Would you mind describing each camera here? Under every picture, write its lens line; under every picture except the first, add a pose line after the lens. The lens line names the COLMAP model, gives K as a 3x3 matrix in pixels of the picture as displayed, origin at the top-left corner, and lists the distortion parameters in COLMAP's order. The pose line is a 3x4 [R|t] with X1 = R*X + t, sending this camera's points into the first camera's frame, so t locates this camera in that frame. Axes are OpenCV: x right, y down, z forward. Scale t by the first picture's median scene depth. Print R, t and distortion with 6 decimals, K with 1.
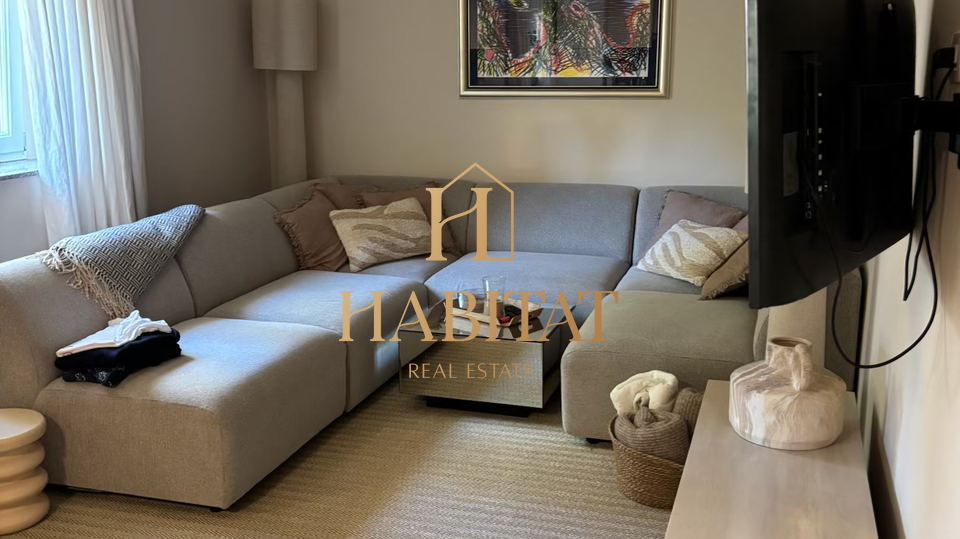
lens RADIAL K [[993.4, 0, 480.4], [0, 993.4, 289.0], [0, 0, 1]] dist [0.190155, -0.570814]
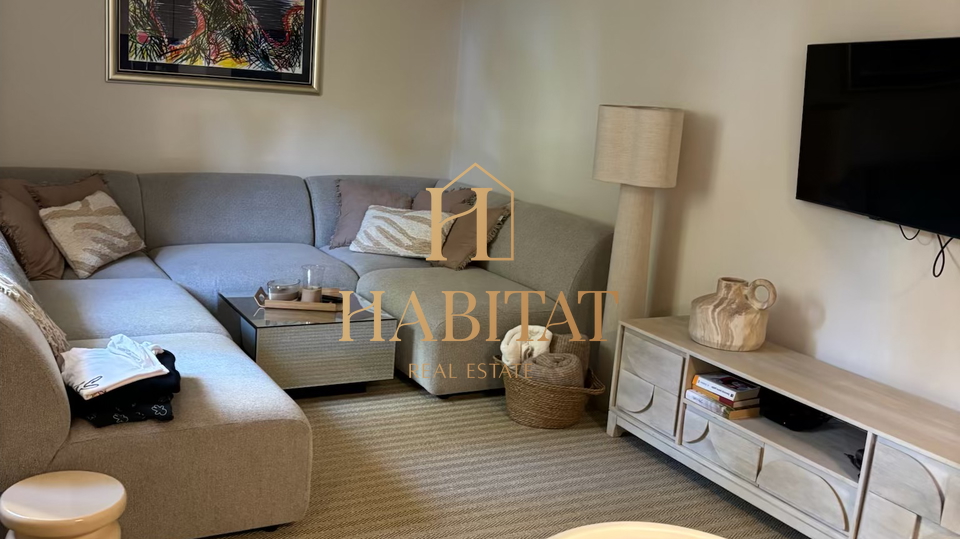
lens RADIAL K [[993.4, 0, 480.4], [0, 993.4, 289.0], [0, 0, 1]] dist [0.190155, -0.570814]
pose [[0.668157, -0.101096, 0.737120, -0.519485], [0.087964, 0.994511, 0.056663, -0.025777], [-0.738802, 0.026980, 0.673382, 0.138055]]
